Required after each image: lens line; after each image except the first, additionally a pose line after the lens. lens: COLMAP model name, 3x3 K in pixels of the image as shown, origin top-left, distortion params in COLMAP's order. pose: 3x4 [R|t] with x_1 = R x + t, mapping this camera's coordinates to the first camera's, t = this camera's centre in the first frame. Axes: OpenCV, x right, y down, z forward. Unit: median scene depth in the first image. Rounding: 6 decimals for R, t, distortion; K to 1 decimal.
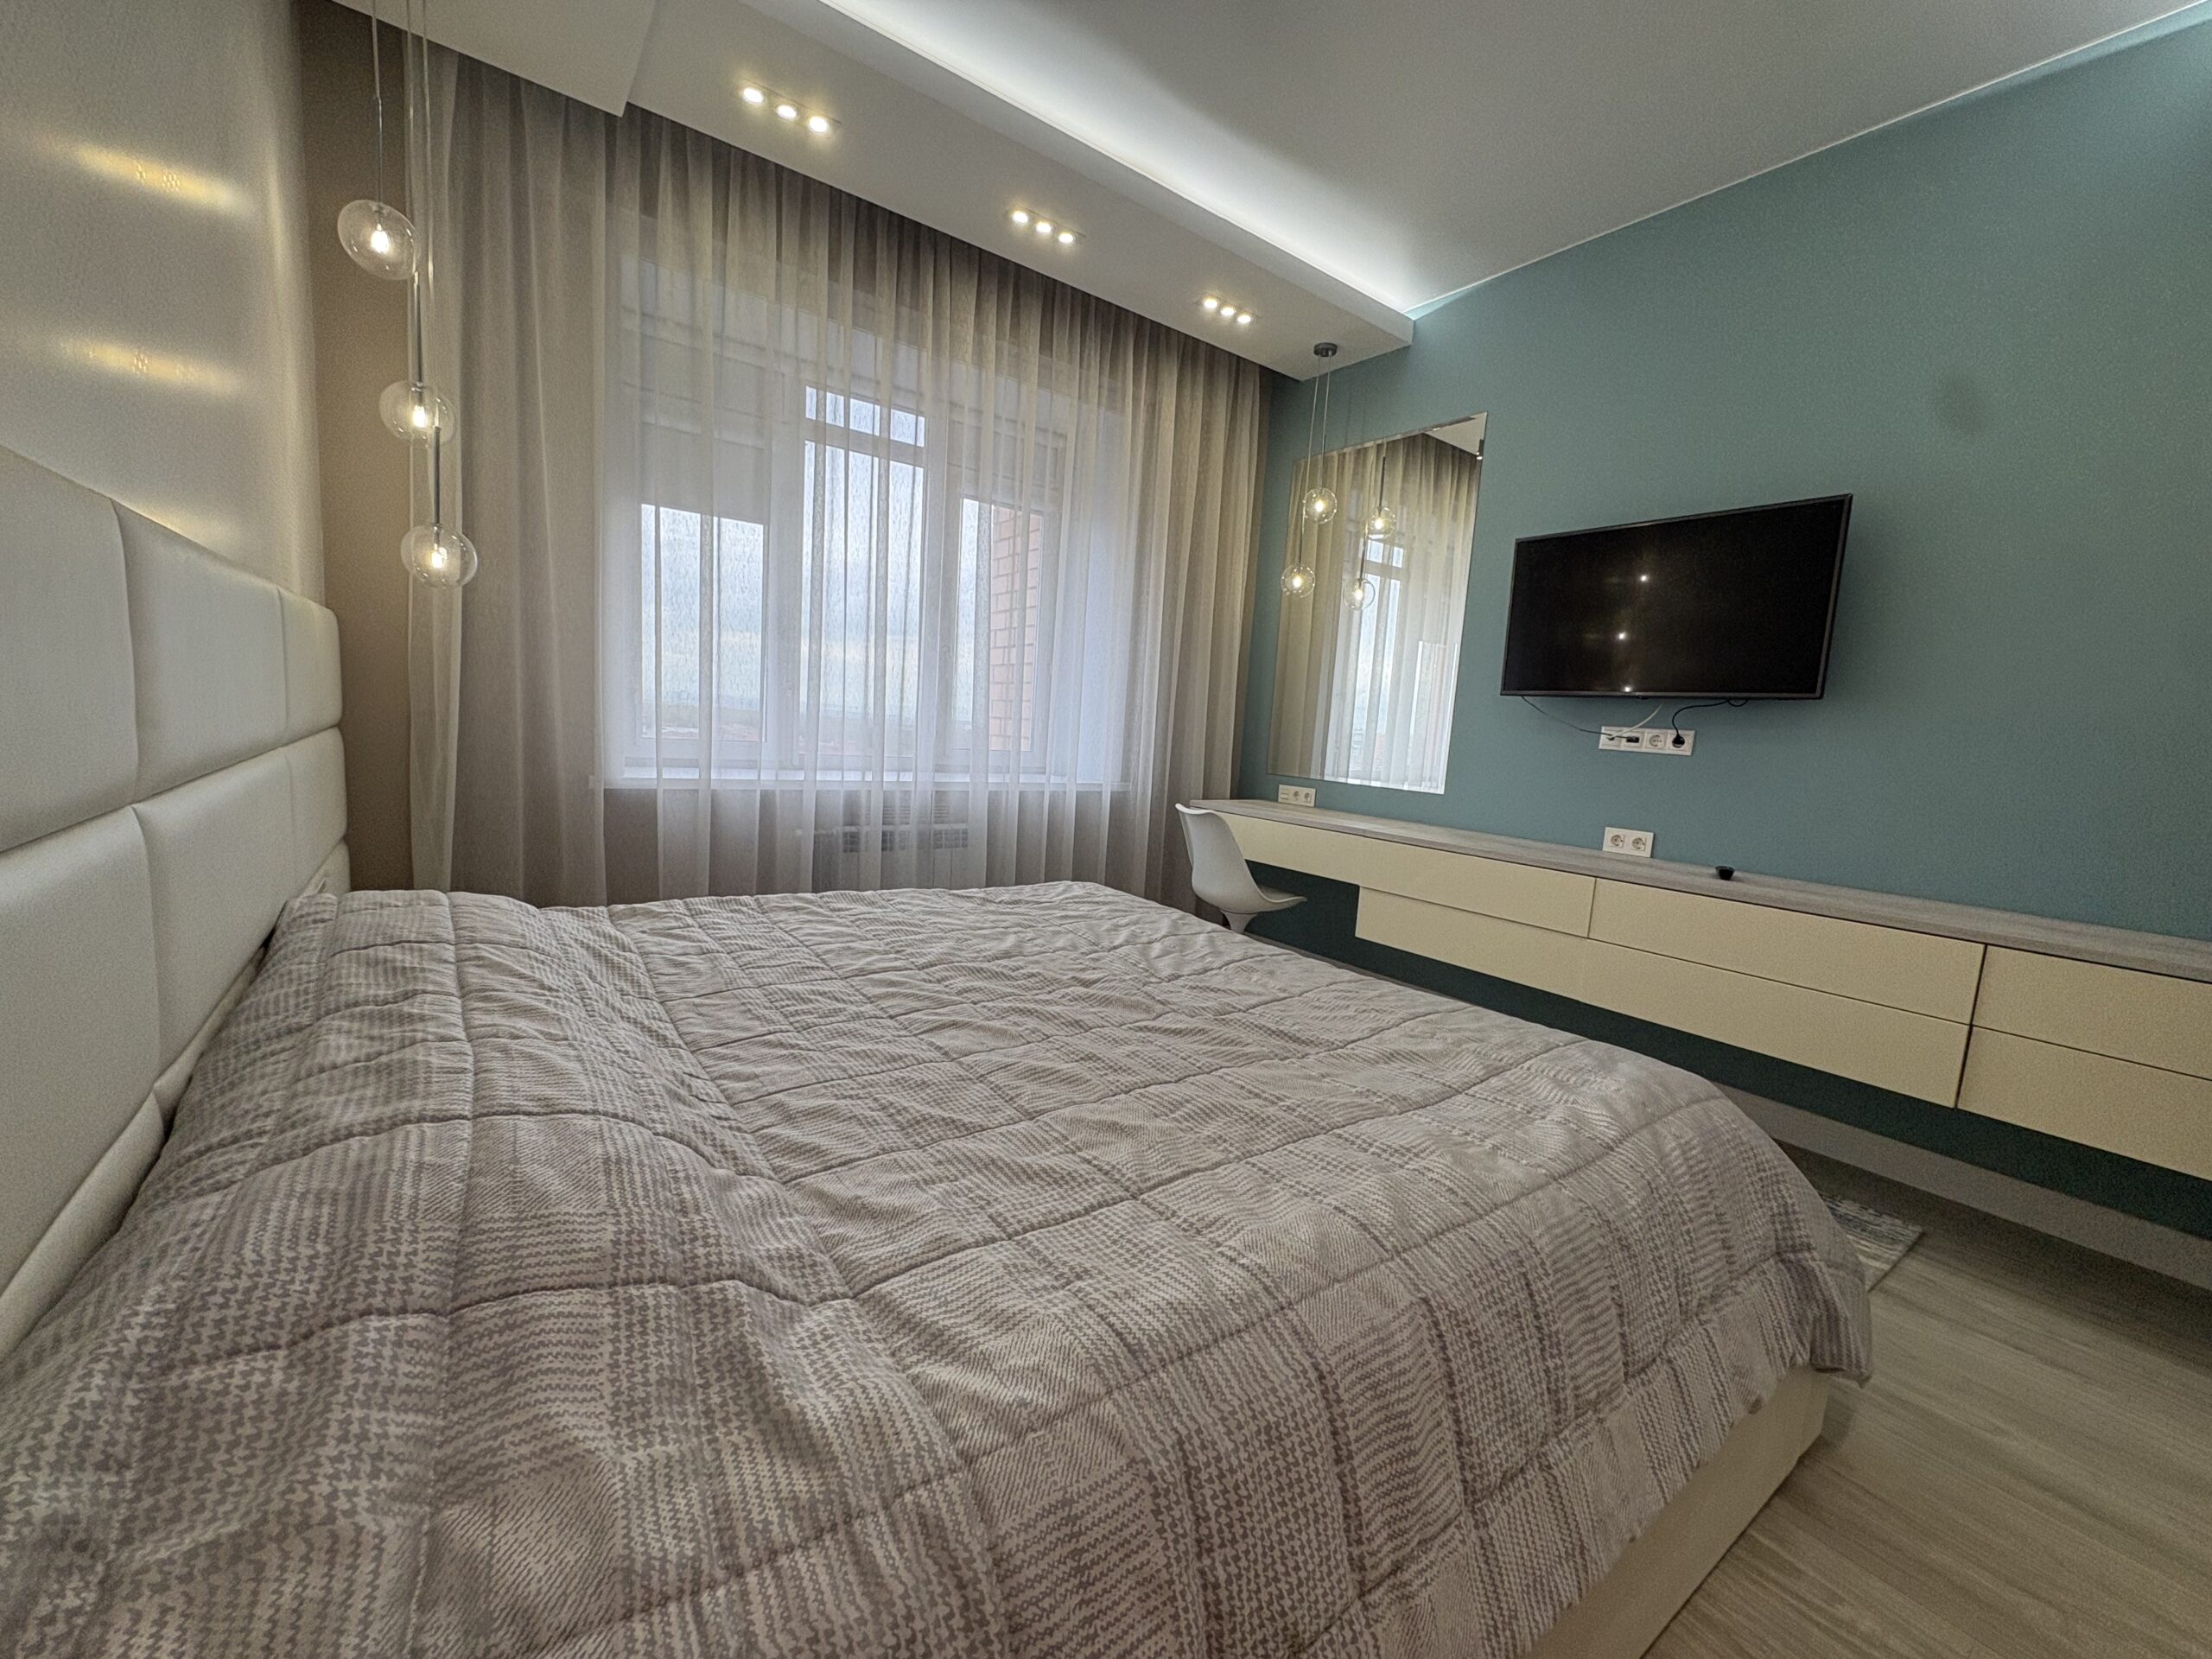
lens RADIAL K [[883.6, 0, 1106.5], [0, 883.6, 826.5], [0, 0, 1]] dist [-0.000321, 0.000216]
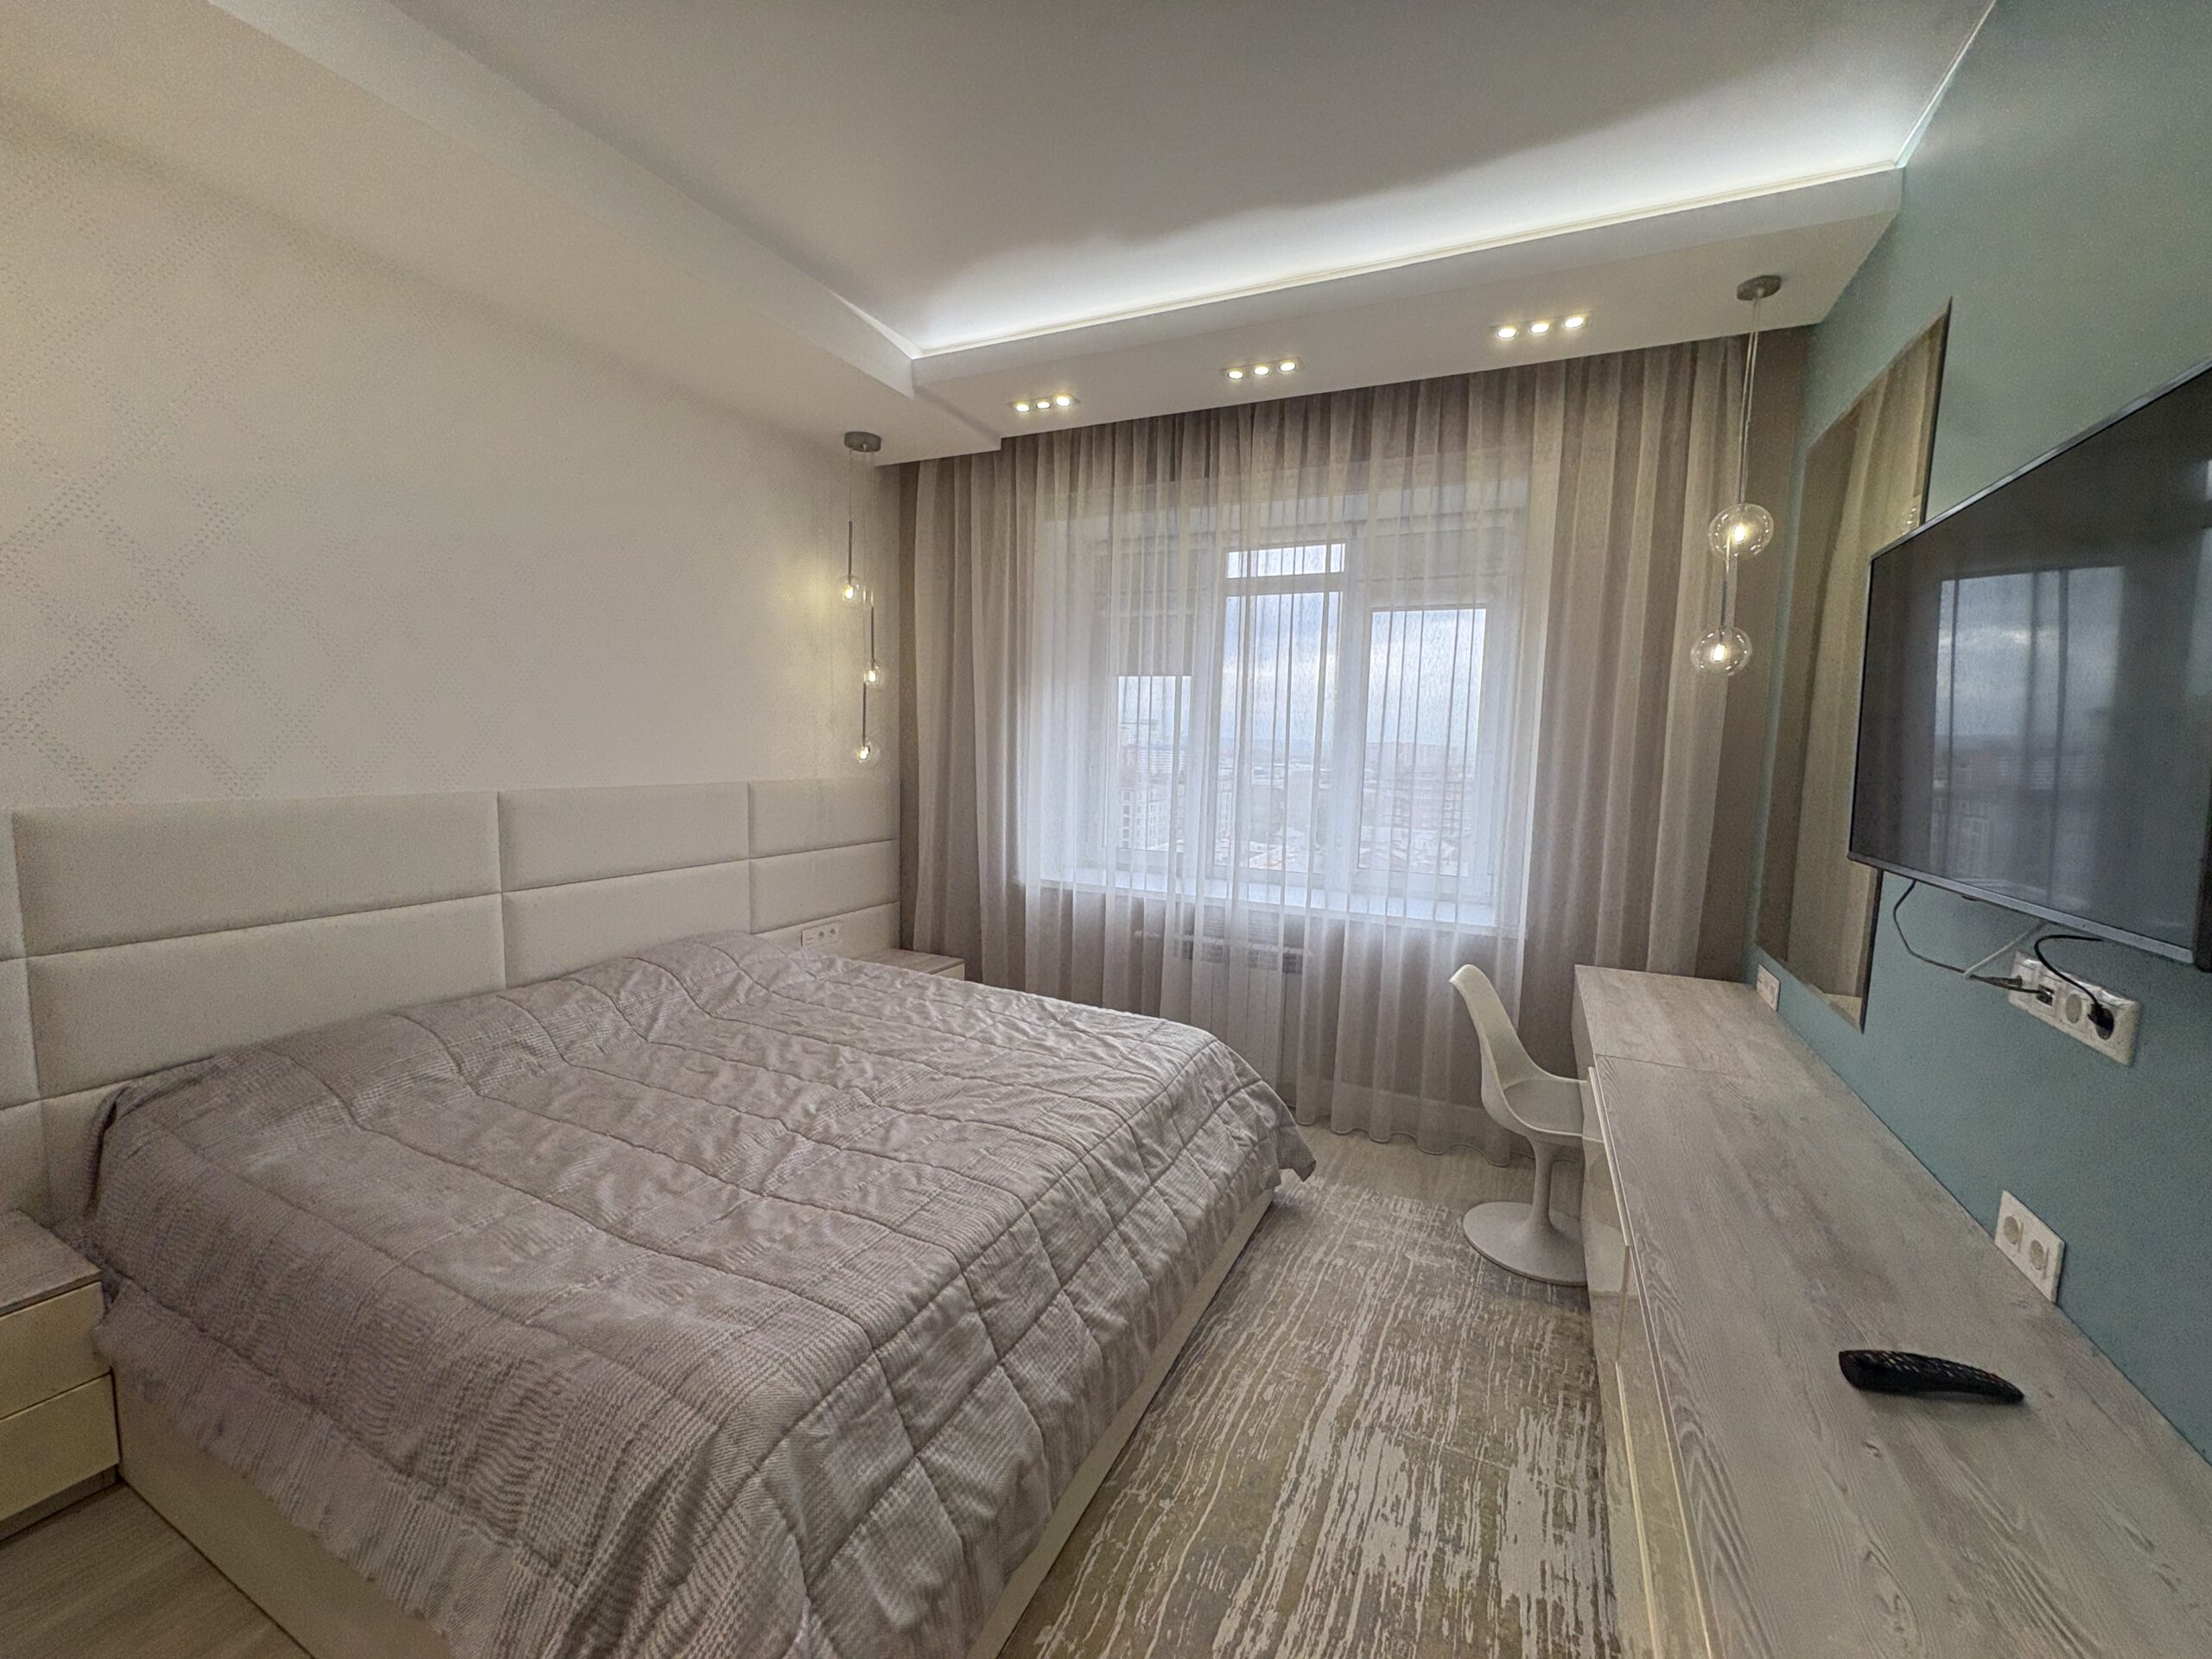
lens RADIAL K [[883.6, 0, 1112.5], [0, 883.6, 829.5], [0, 0, 1]] dist [-0.000321, 0.000216]
pose [[0.473819, 0.036512, -0.879865, 0.741766], [-0.103330, 0.994543, -0.014374, -0.122840], [0.874539, 0.097727, 0.475006, 0.417512]]
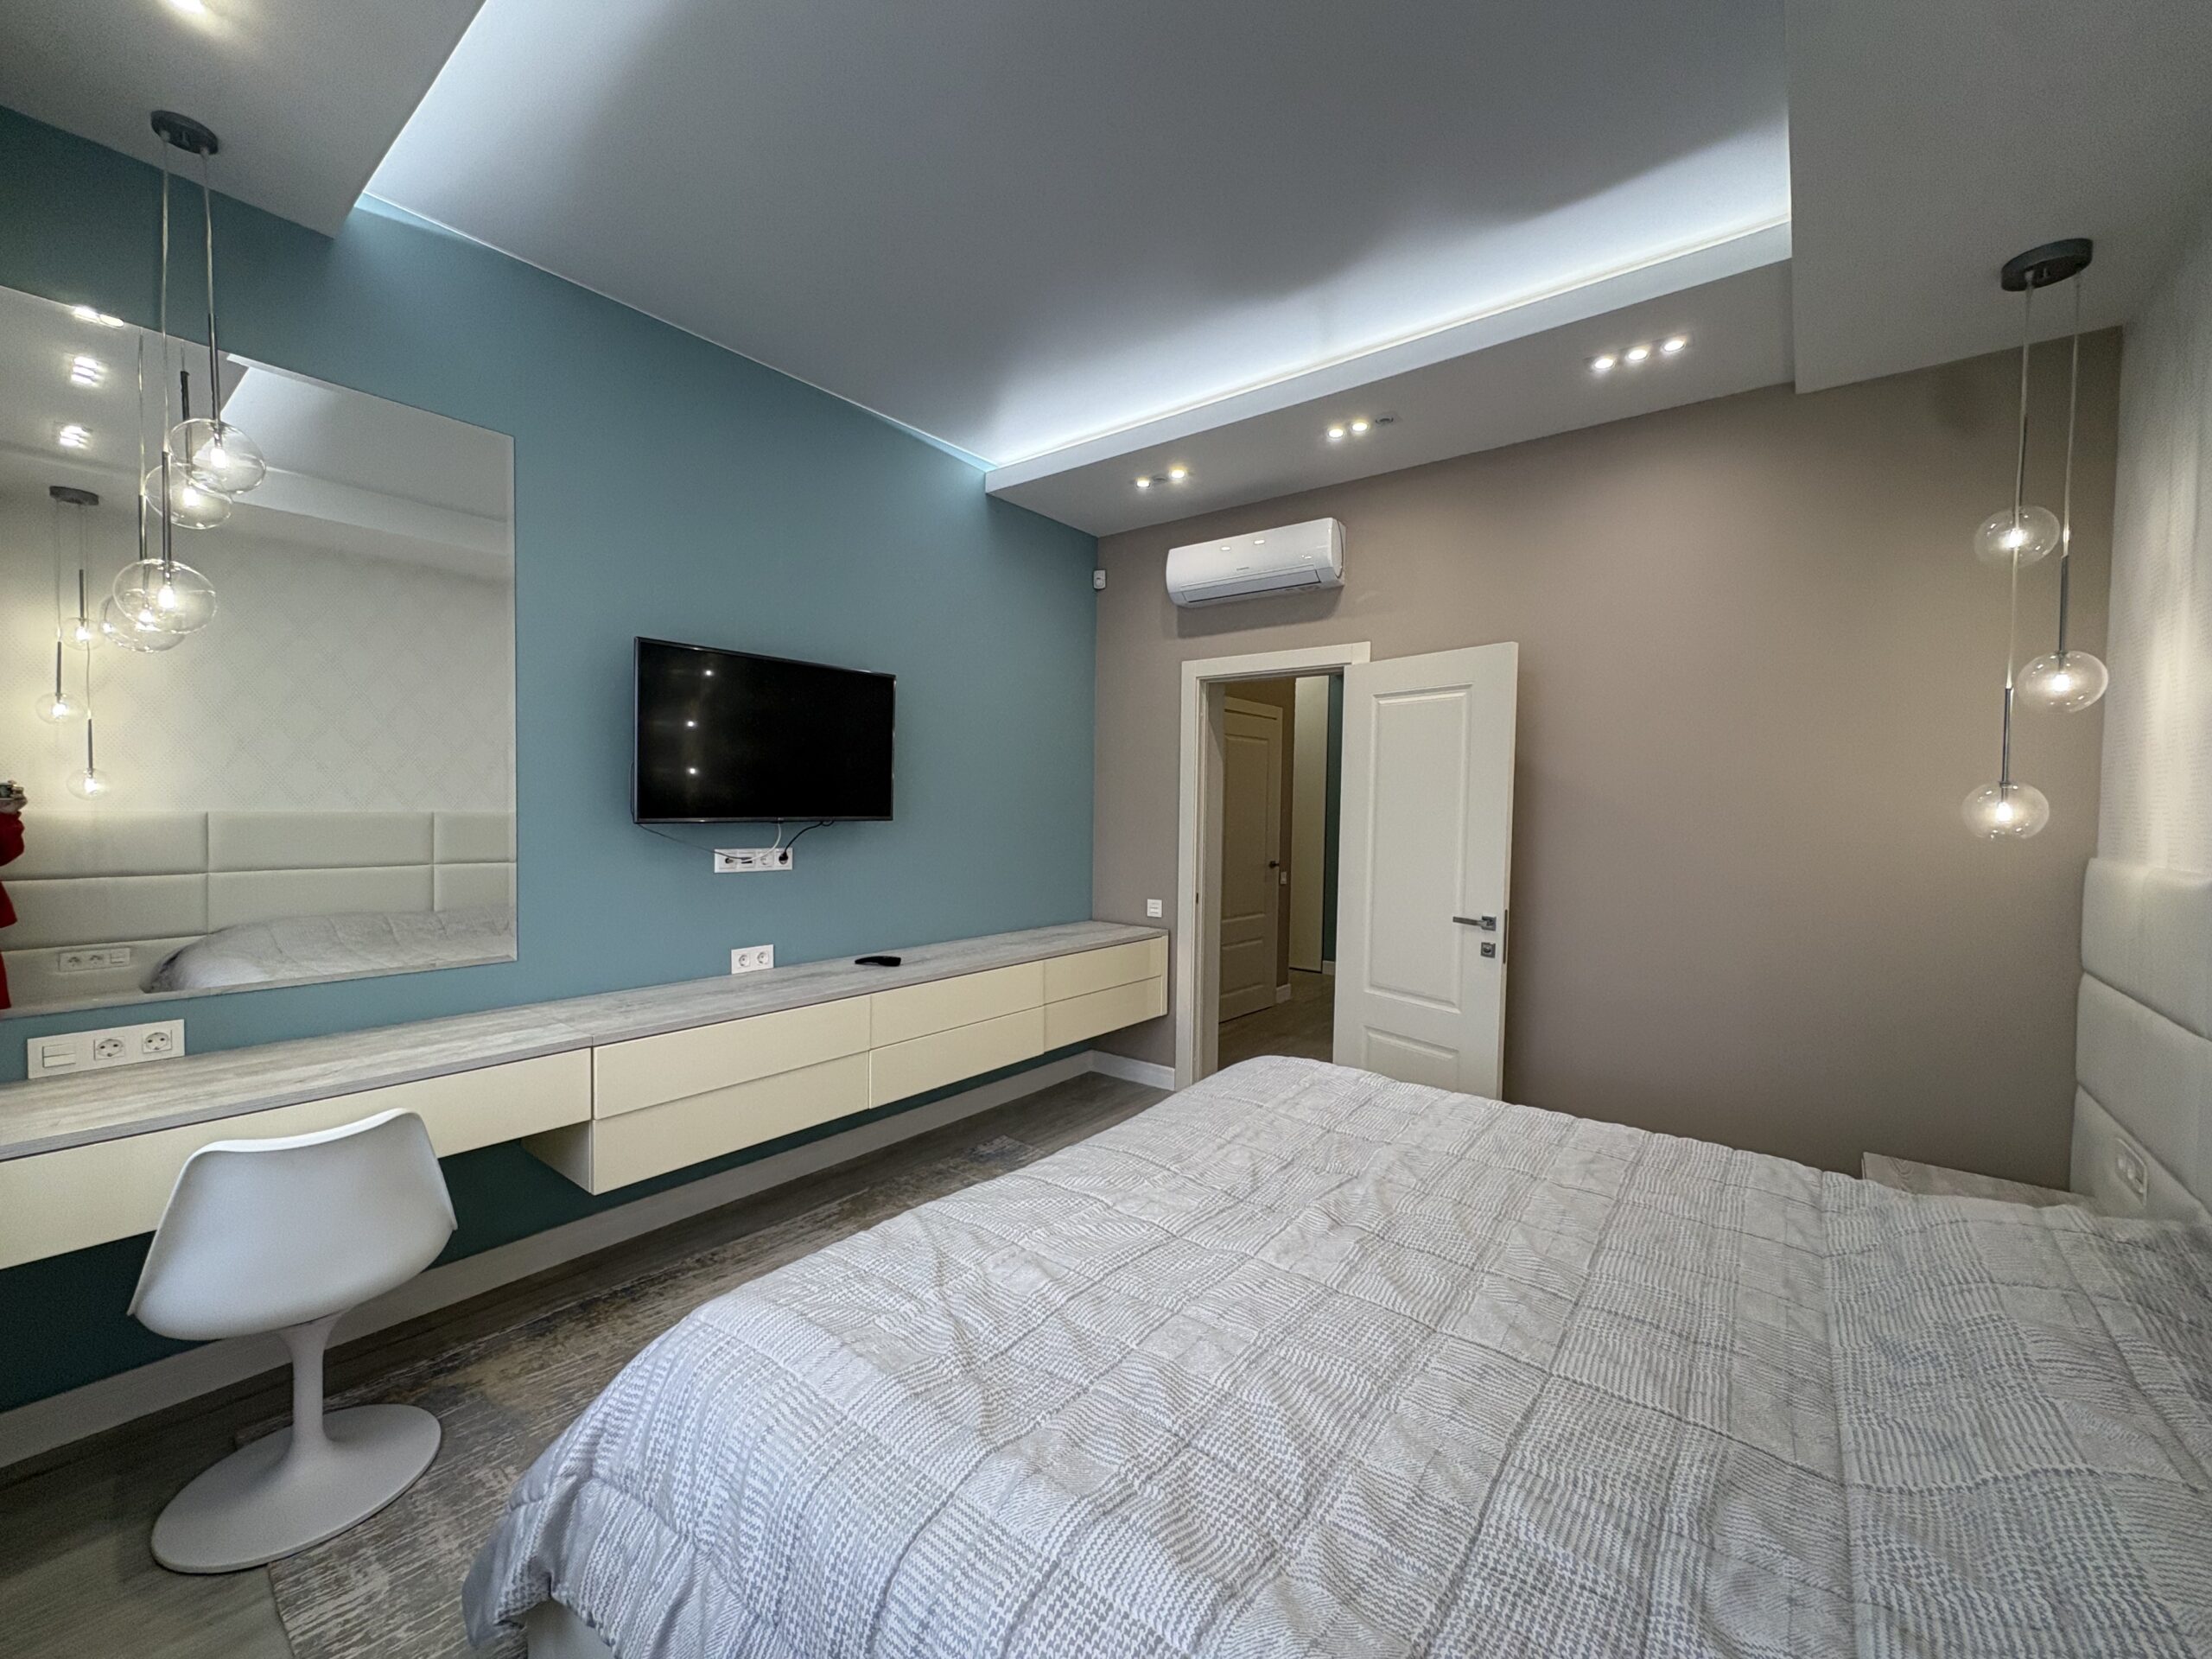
lens RADIAL K [[883.6, 0, 1108.8], [0, 883.6, 832.8], [0, 0, 1]] dist [-0.000321, 0.000216]
pose [[-0.263065, -0.107745, 0.958743, -0.486025], [0.080579, 0.987819, 0.133122, -0.229675], [-0.961407, 0.112274, -0.251178, 0.843329]]
